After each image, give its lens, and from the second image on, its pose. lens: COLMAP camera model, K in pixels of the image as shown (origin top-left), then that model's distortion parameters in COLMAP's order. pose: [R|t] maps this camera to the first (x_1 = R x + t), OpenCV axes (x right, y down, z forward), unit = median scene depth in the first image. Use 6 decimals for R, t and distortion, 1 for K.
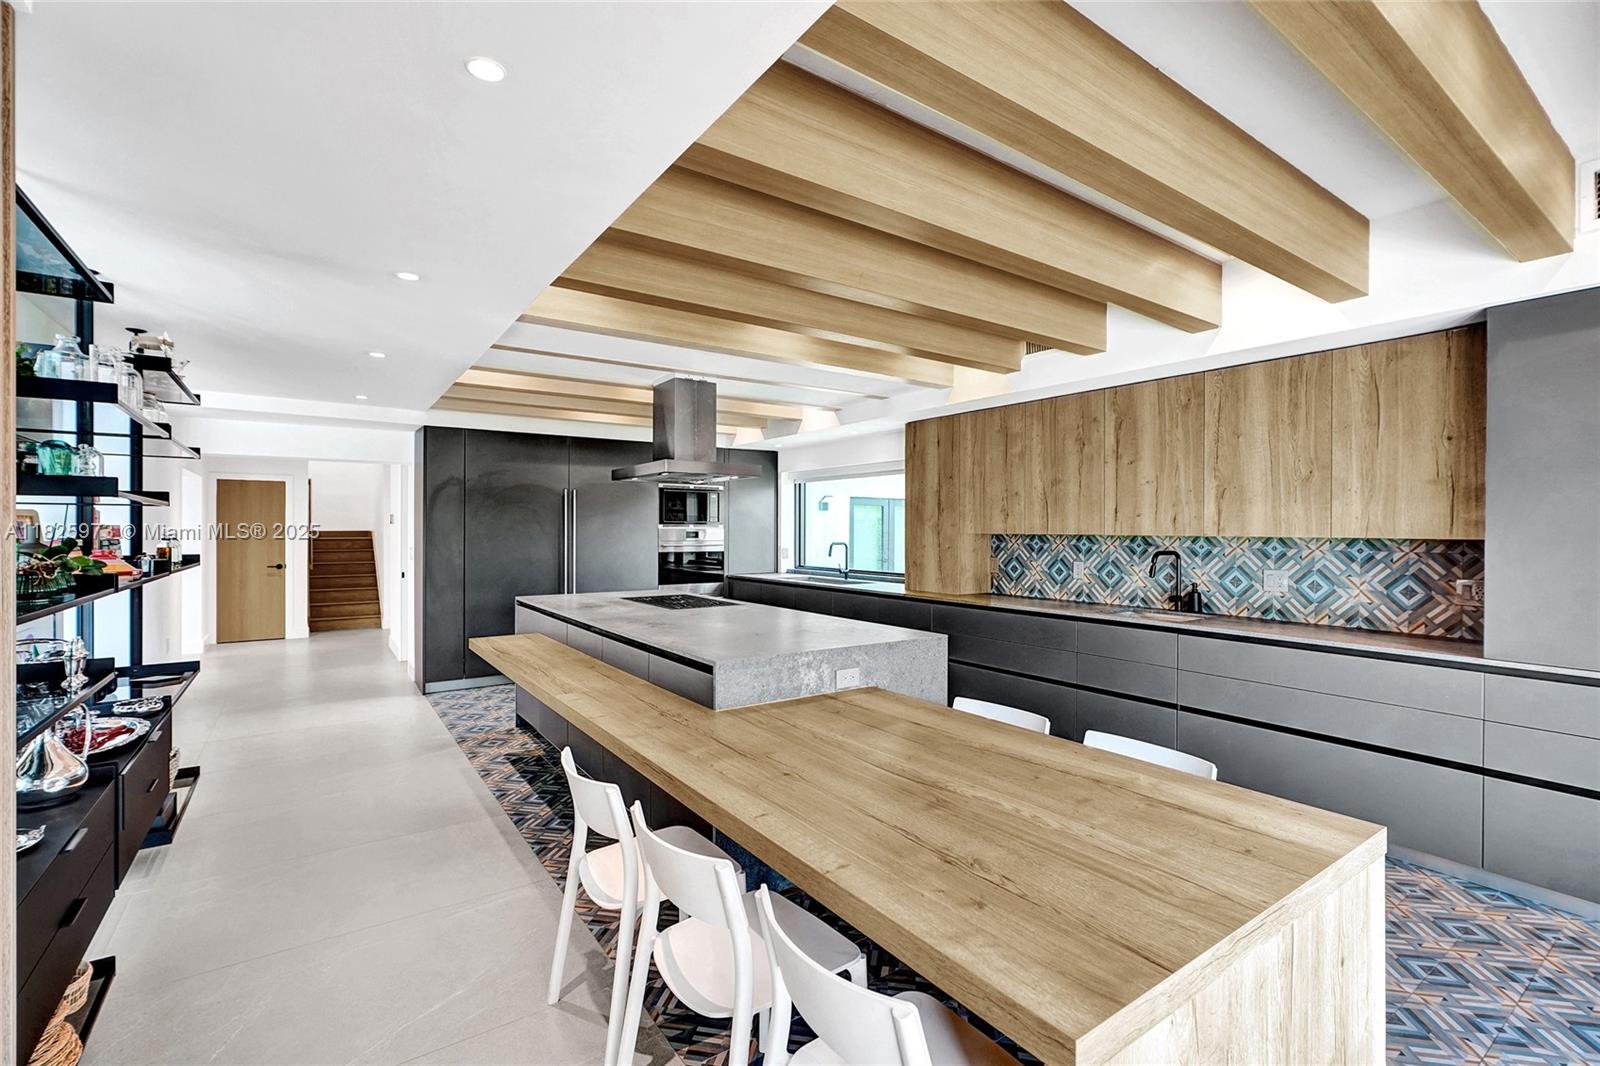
lens RADIAL K [[707.4, 0, 799.9], [0, 707.4, 538.7], [0, 0, 1]] dist [-0.003833, 0.000629]
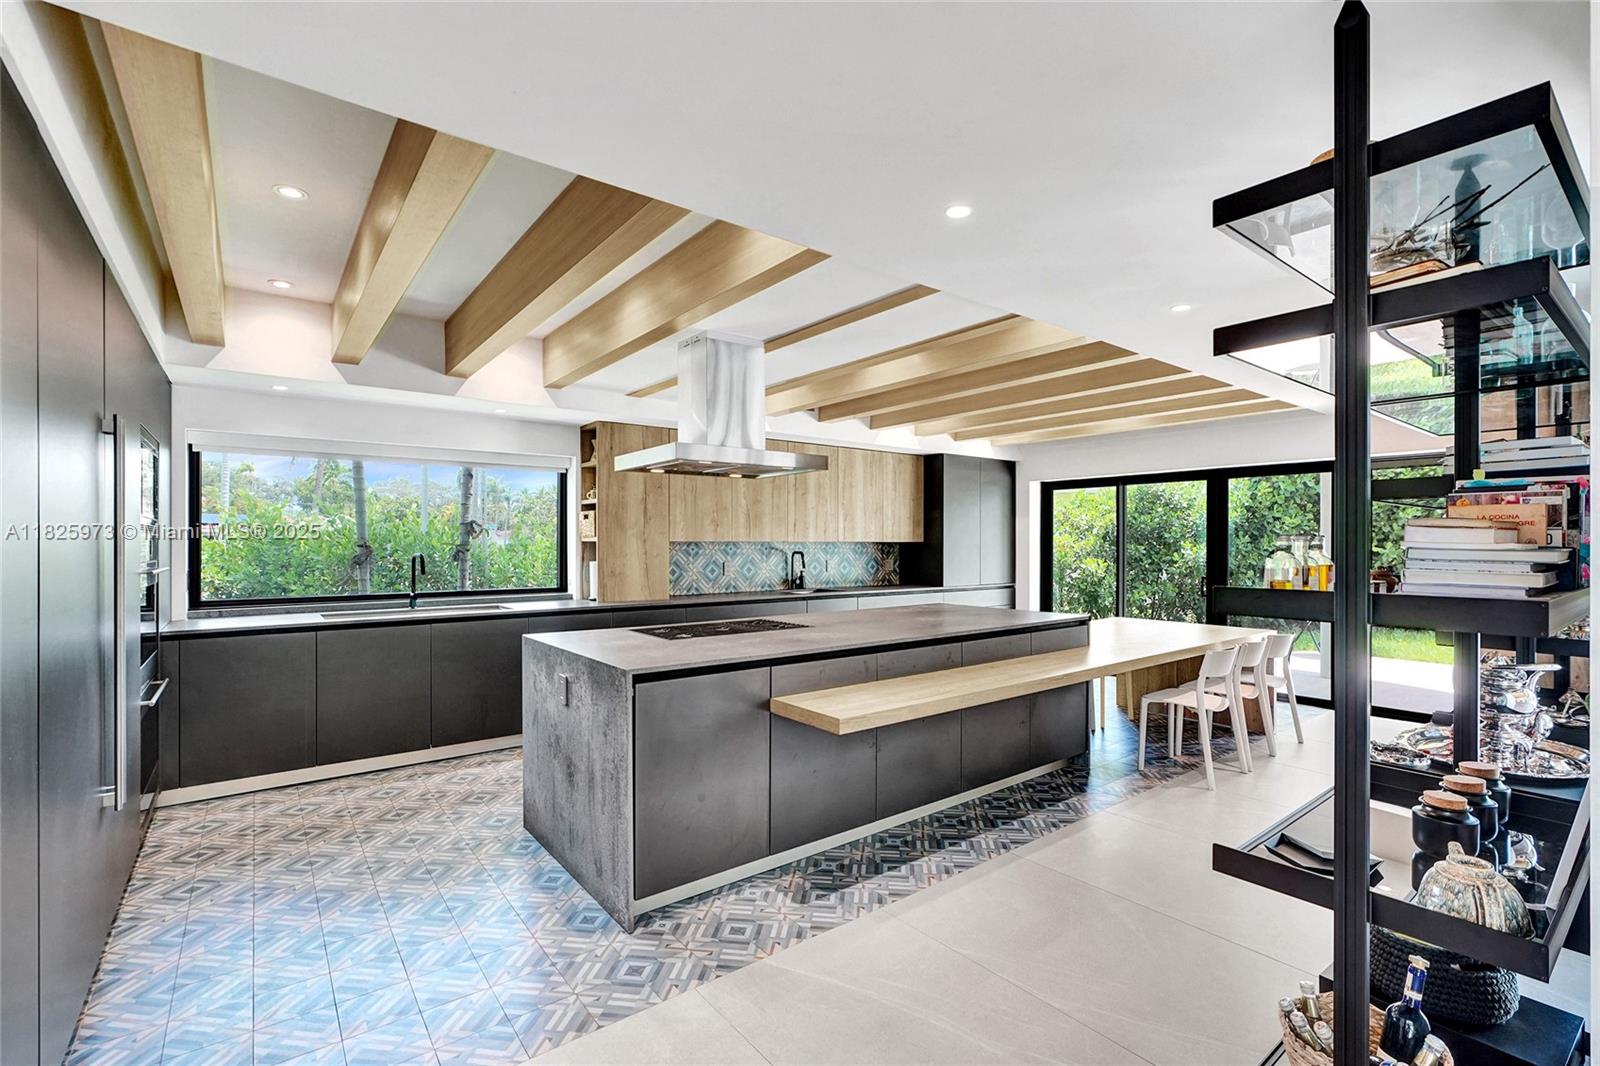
lens RADIAL K [[707.4, 0, 799.9], [0, 707.4, 538.7], [0, 0, 1]] dist [-0.003833, 0.000629]
pose [[-0.042609, 0.000287, 0.999092, -1.098575], [0.010863, 0.999941, 0.000176, -0.011322], [-0.999033, 0.010861, -0.042610, 1.094488]]
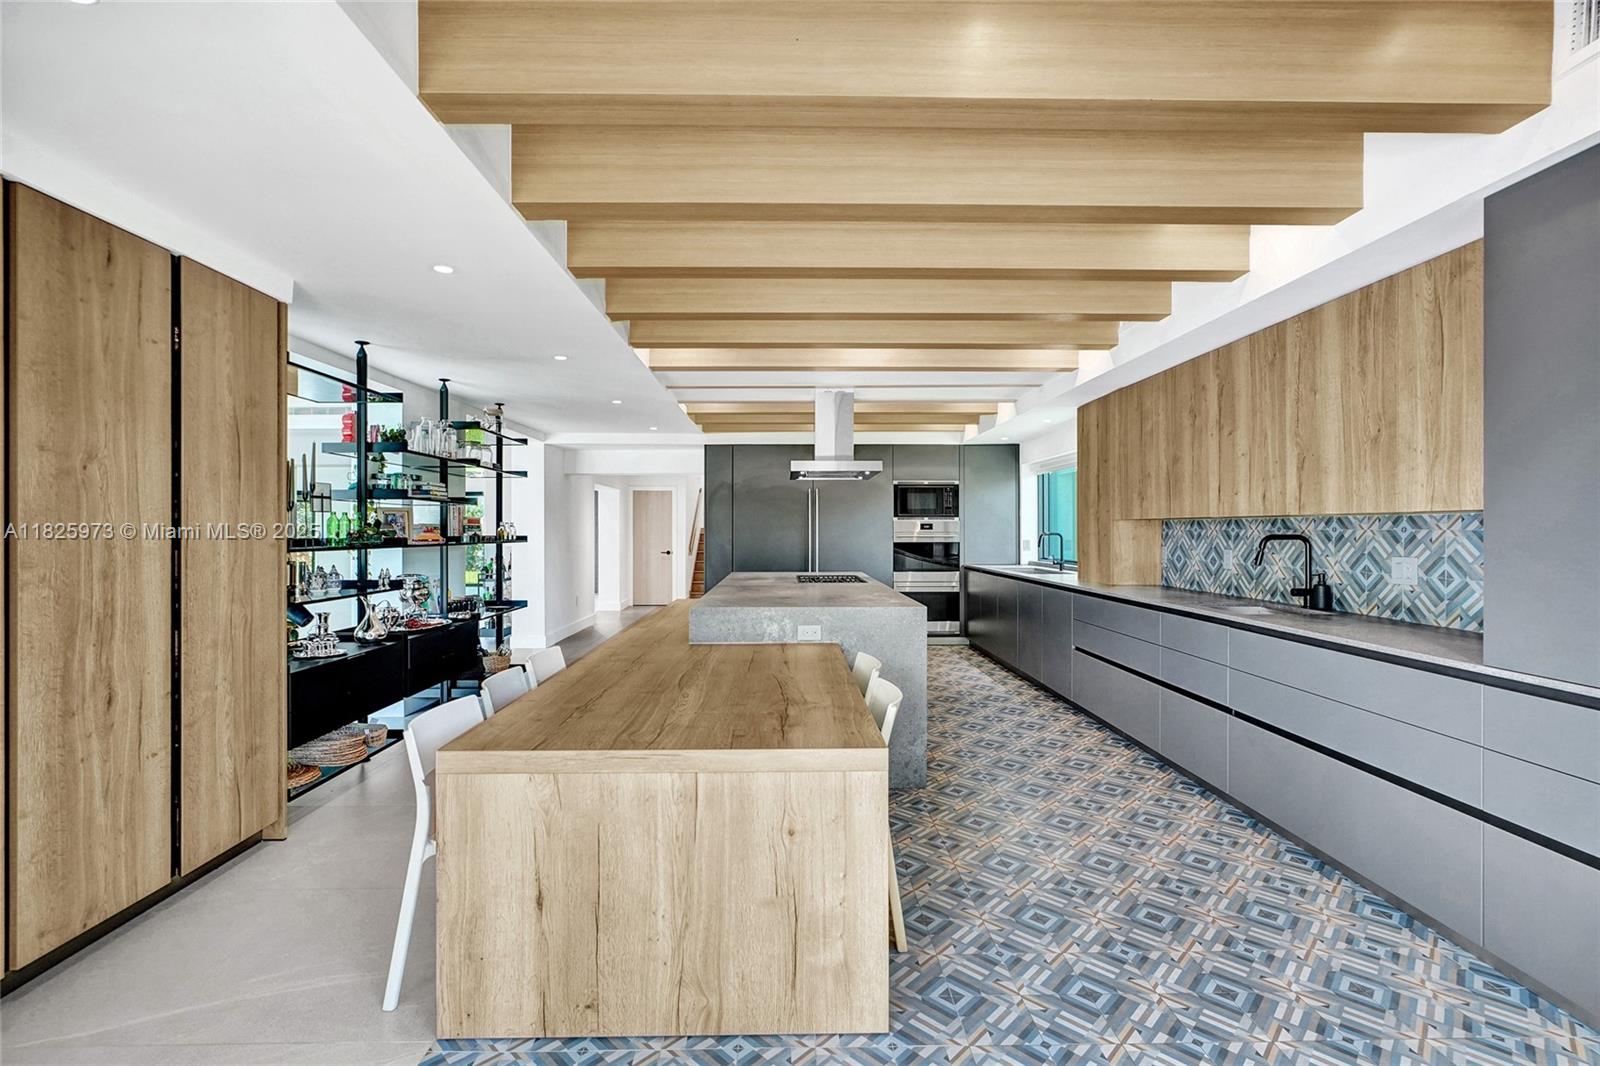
lens RADIAL K [[707.4, 0, 799.9], [0, 707.4, 538.7], [0, 0, 1]] dist [-0.003833, 0.000629]
pose [[0.831737, 0.002170, -0.555166, 0.520392], [-0.002669, 0.999996, -0.000091, 0.024453], [0.555164, 0.001557, 0.831740, -0.018754]]
